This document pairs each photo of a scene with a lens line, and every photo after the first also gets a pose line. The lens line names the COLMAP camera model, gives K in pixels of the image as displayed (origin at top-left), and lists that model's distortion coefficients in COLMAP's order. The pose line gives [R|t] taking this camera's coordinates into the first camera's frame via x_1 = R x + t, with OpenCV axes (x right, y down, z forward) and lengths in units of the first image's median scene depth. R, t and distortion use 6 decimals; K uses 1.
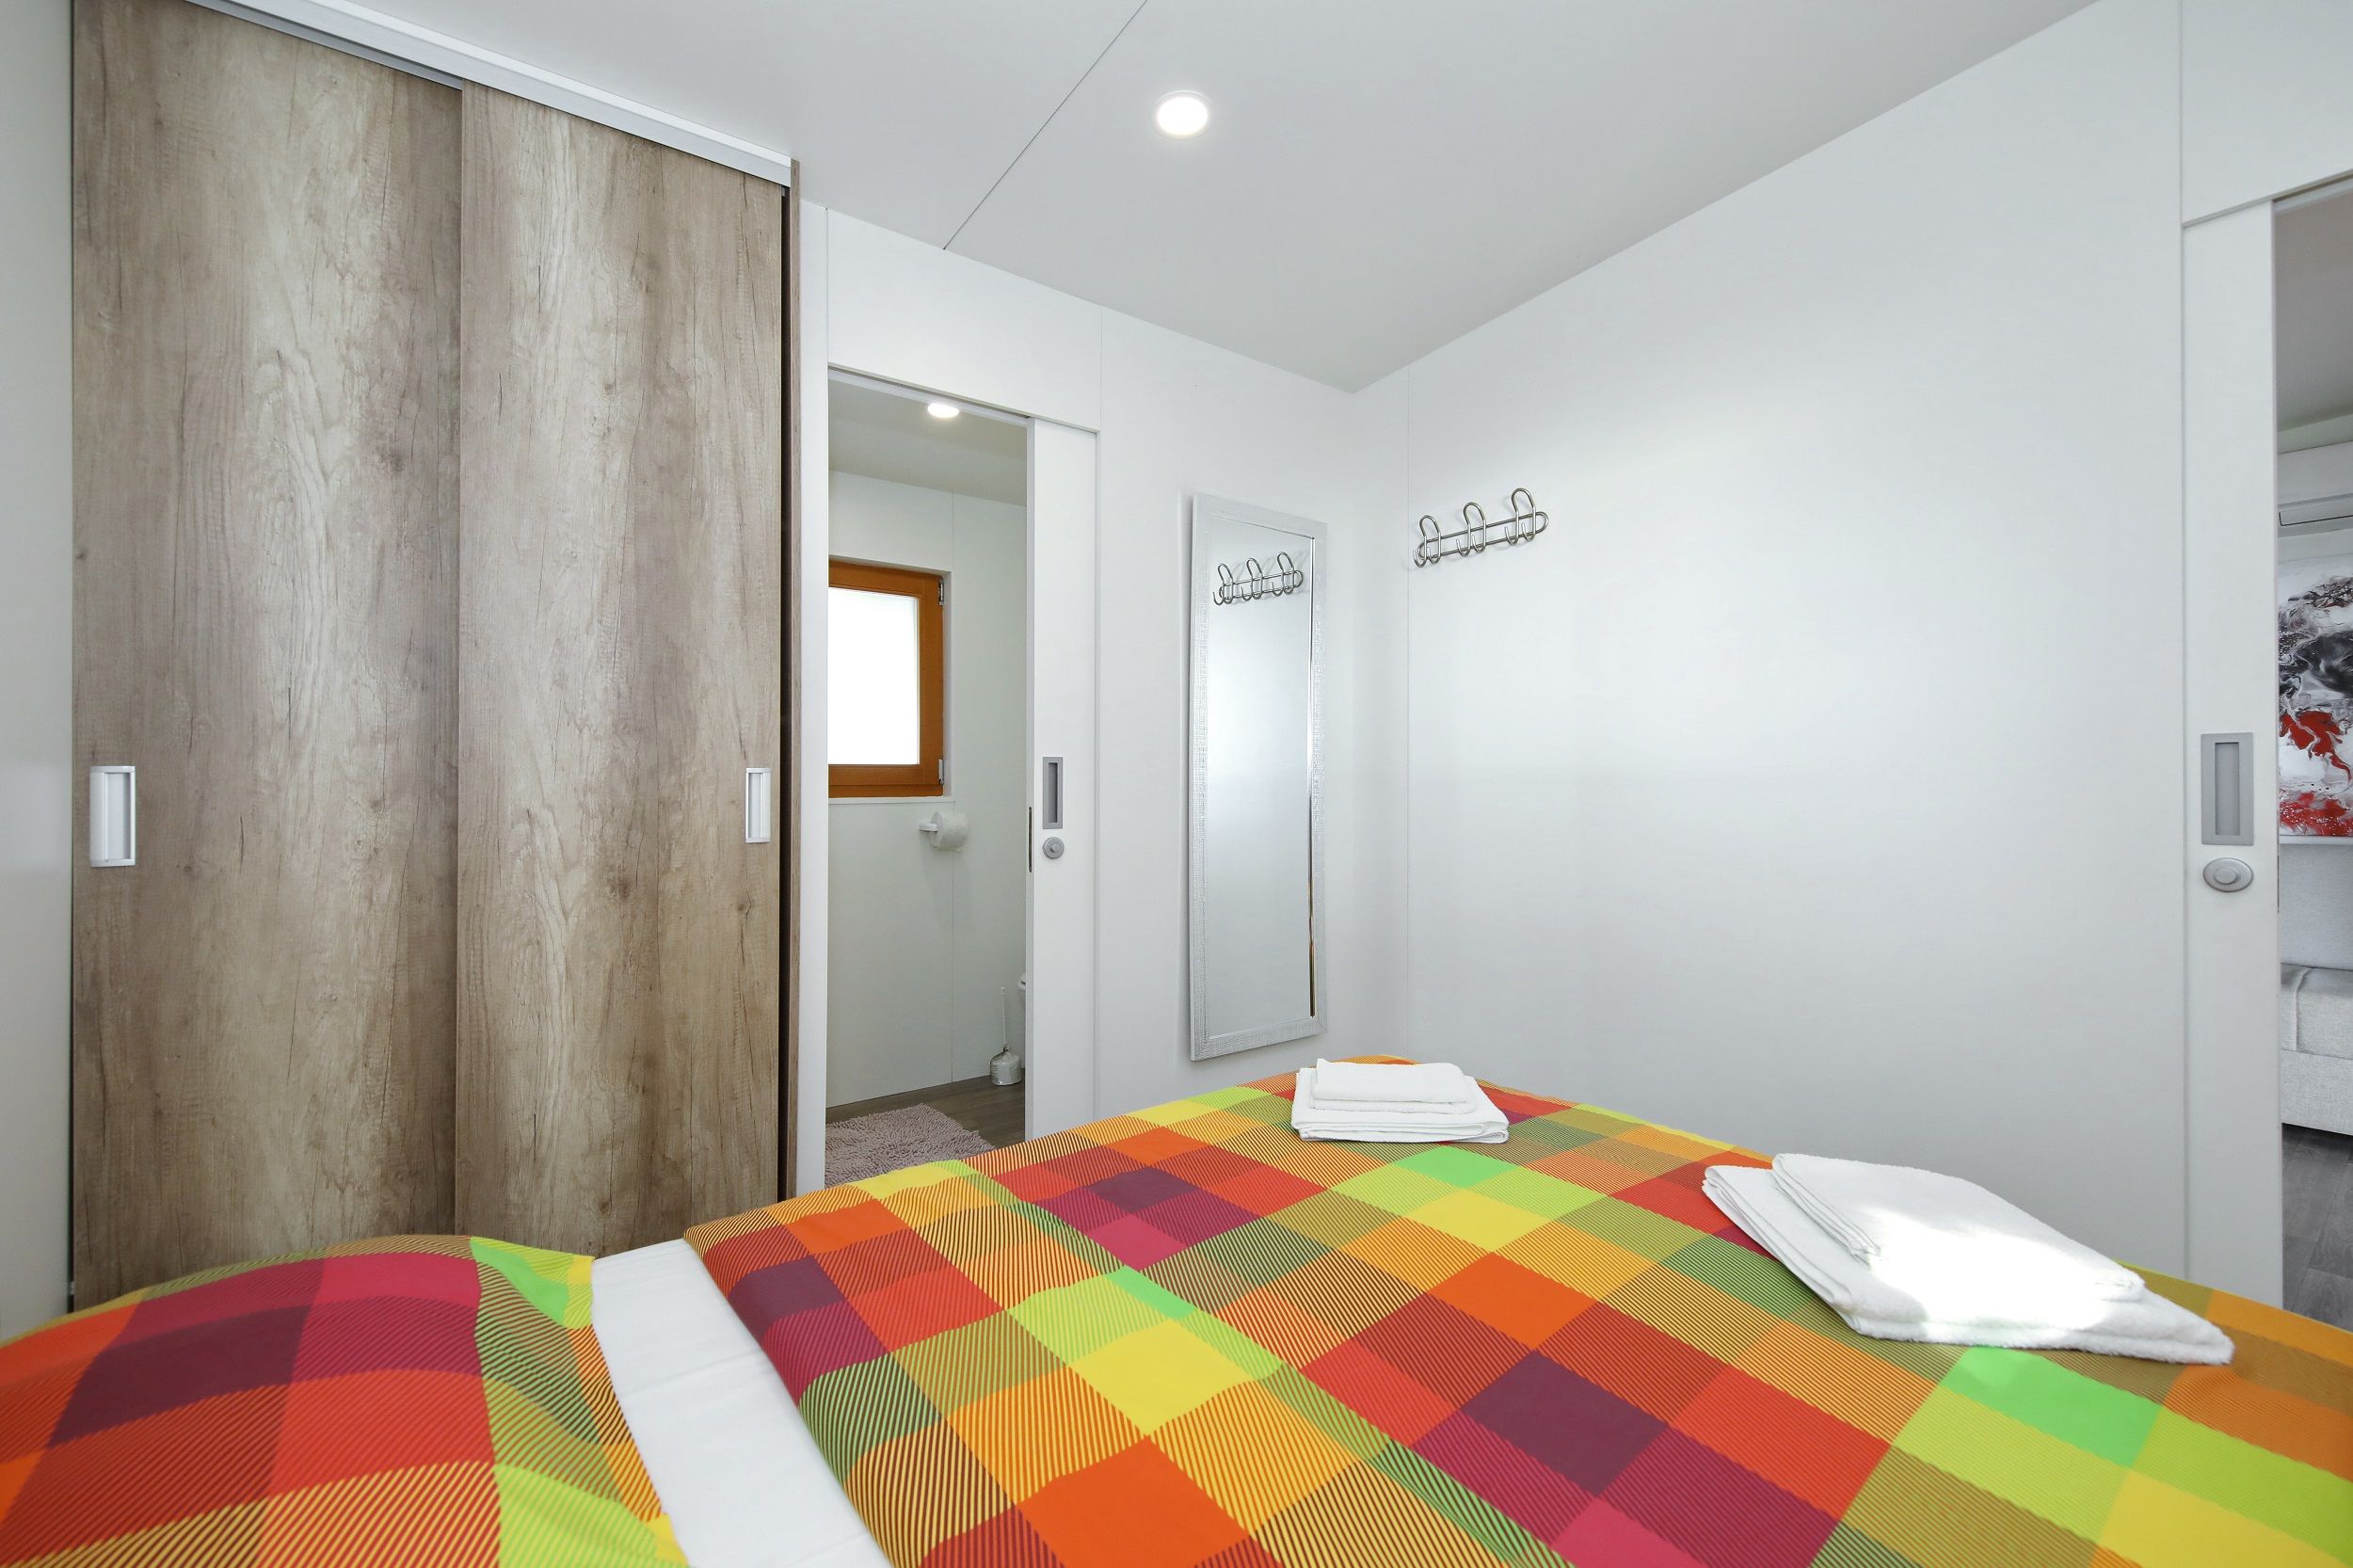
lens RADIAL K [[909.3, 0, 1176.5], [0, 909.3, 784.0], [0, 0, 1]] dist [-0.010206, -0.000245]
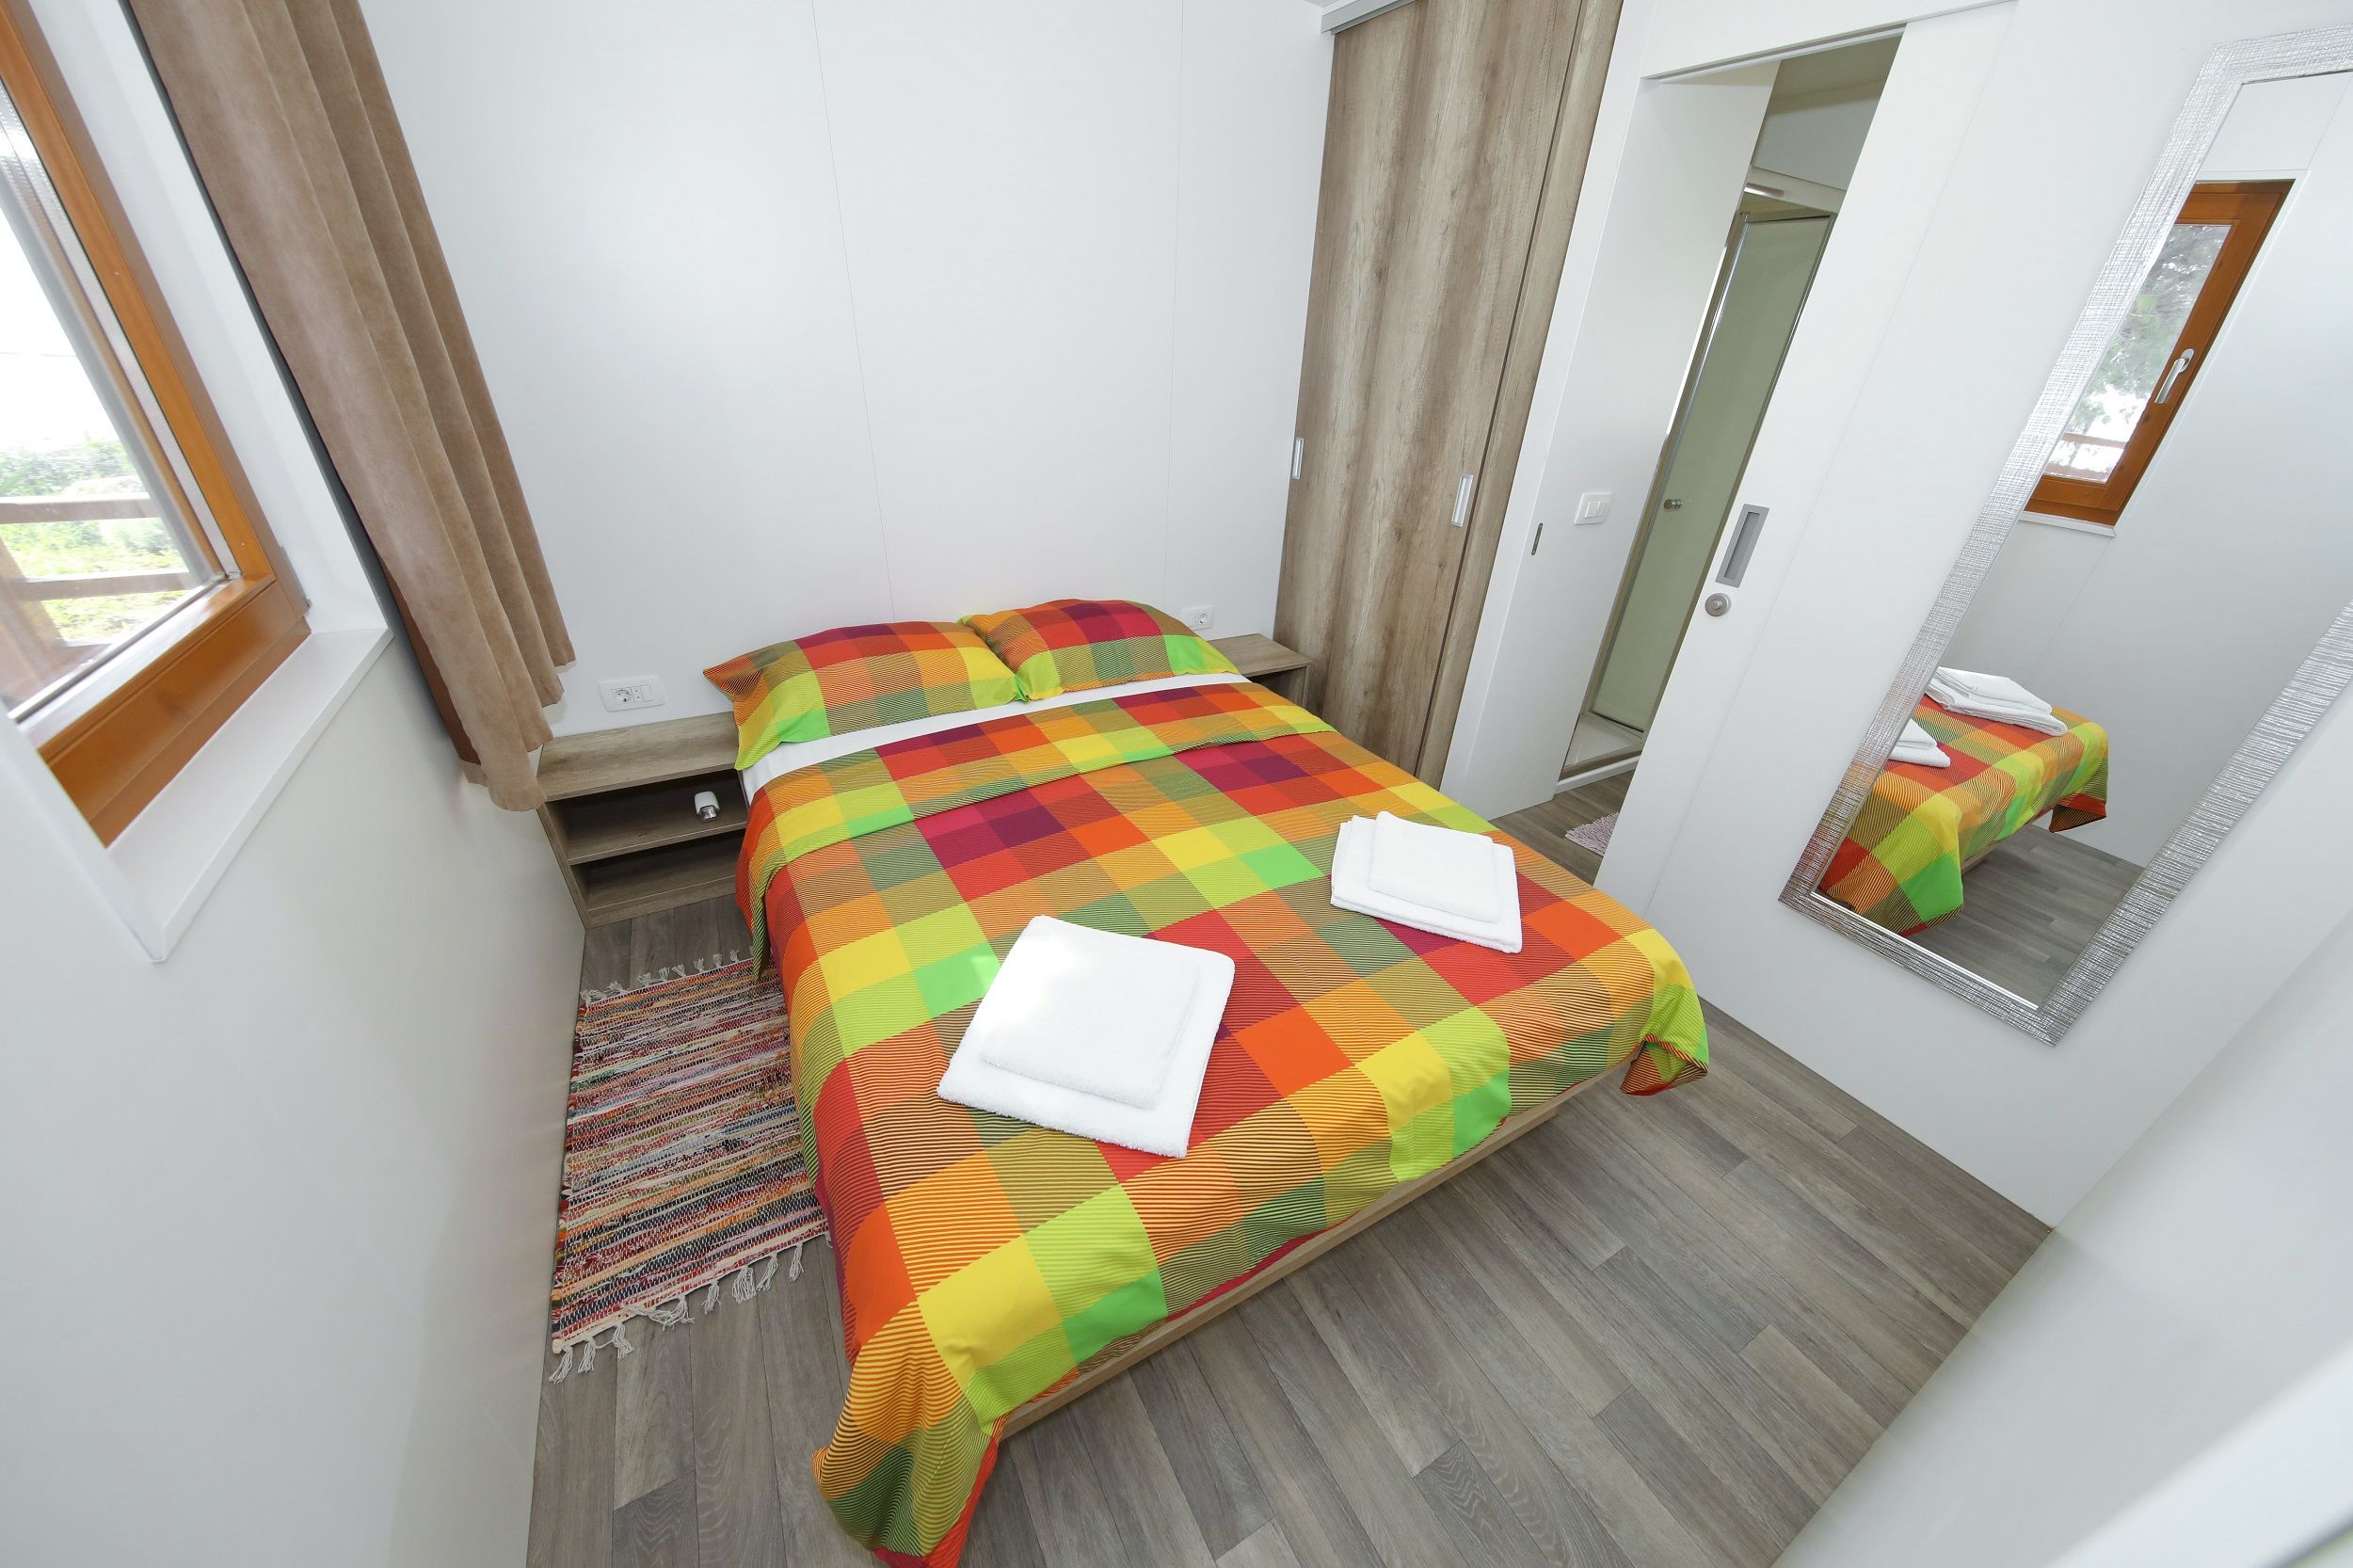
lens RADIAL K [[805.6, 0, 1176.5], [0, 805.6, 784.0], [0, 0, 1]] dist [-0.024707, -0.000166]
pose [[-0.113326, 0.490533, -0.864022, 1.051634], [-0.029917, 0.867546, 0.496457, -0.231274], [0.993107, 0.082111, -0.083640, 0.745858]]
